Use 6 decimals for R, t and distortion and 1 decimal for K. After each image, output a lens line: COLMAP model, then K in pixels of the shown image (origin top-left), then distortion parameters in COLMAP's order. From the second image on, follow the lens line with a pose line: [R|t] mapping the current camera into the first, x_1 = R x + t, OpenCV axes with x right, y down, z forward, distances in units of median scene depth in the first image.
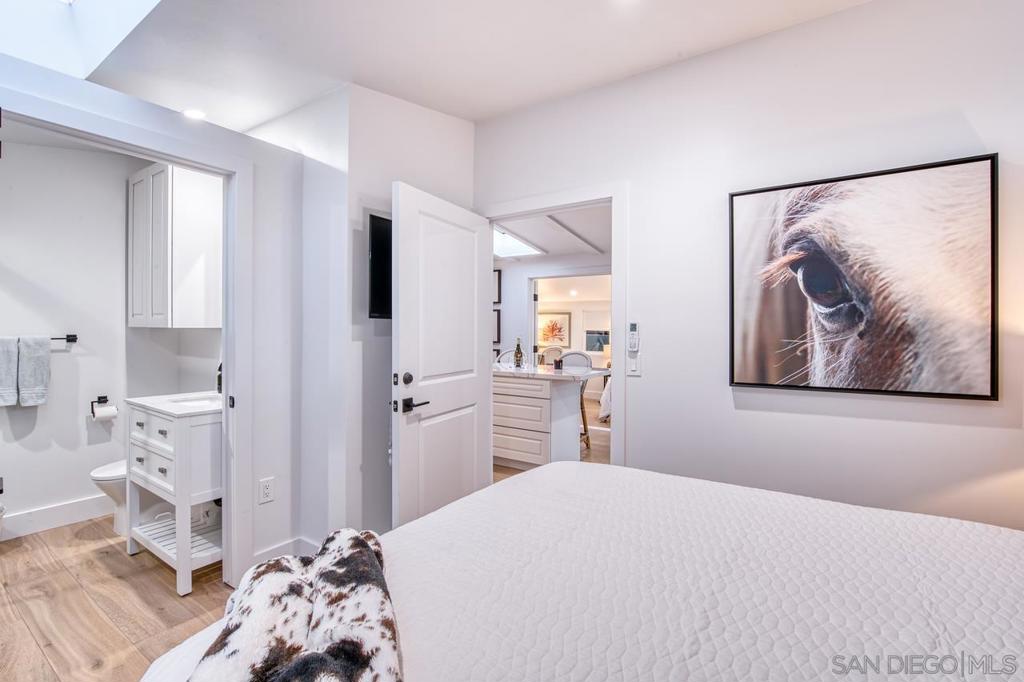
lens RADIAL K [[466.3, 0, 504.3], [0, 466.3, 334.0], [0, 0, 1]] dist [-0.013279, -0.000634]
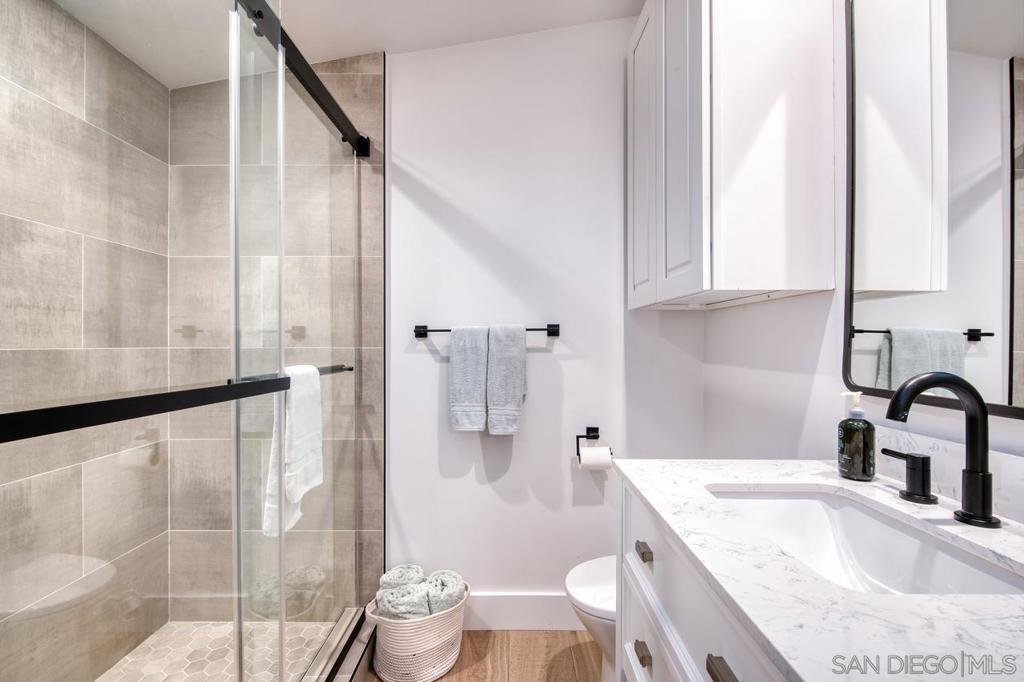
lens RADIAL K [[466.3, 0, 507.5], [0, 466.3, 341.9], [0, 0, 1]] dist [-0.013279, -0.000634]
pose [[0.574882, -0.003729, -0.818228, -0.465849], [-0.003096, 0.999973, -0.006732, 0.030291], [0.818230, 0.006403, 0.574855, 0.594832]]
